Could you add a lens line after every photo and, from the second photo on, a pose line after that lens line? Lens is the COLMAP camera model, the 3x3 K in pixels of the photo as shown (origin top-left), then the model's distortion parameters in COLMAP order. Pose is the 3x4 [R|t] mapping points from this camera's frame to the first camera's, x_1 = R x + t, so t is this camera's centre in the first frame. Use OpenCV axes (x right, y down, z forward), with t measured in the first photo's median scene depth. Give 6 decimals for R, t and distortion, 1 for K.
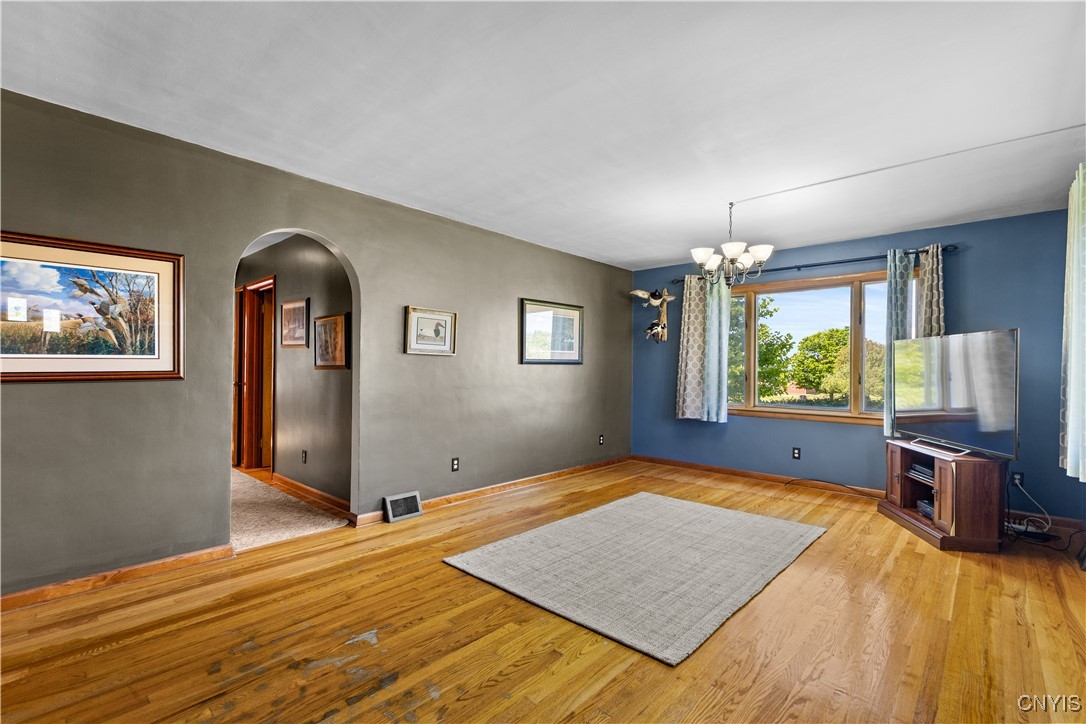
lens RADIAL K [[493.2, 0, 549.2], [0, 493.2, 368.7], [0, 0, 1]] dist [0.002246, 0.000083]
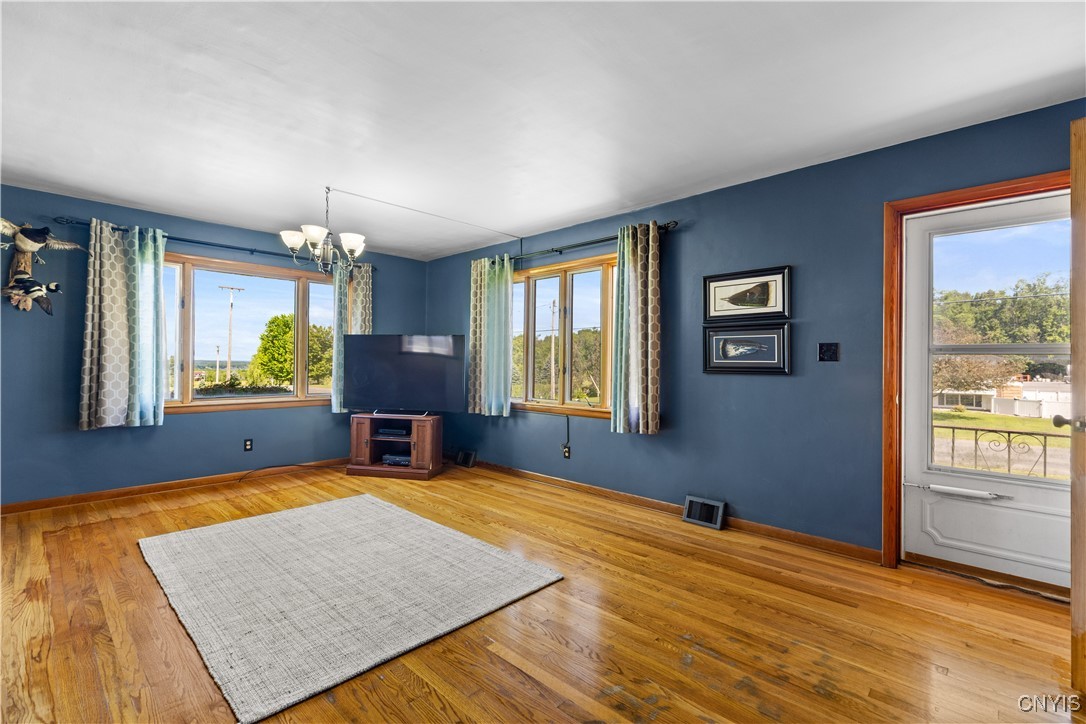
lens RADIAL K [[493.2, 0, 546.6], [0, 493.2, 358.5], [0, 0, 1]] dist [0.002246, 0.000083]
pose [[0.023661, -0.003576, 0.999714, -0.519768], [-0.010364, 0.999939, 0.003823, -0.006361], [-0.999666, -0.010451, 0.023623, 0.473055]]
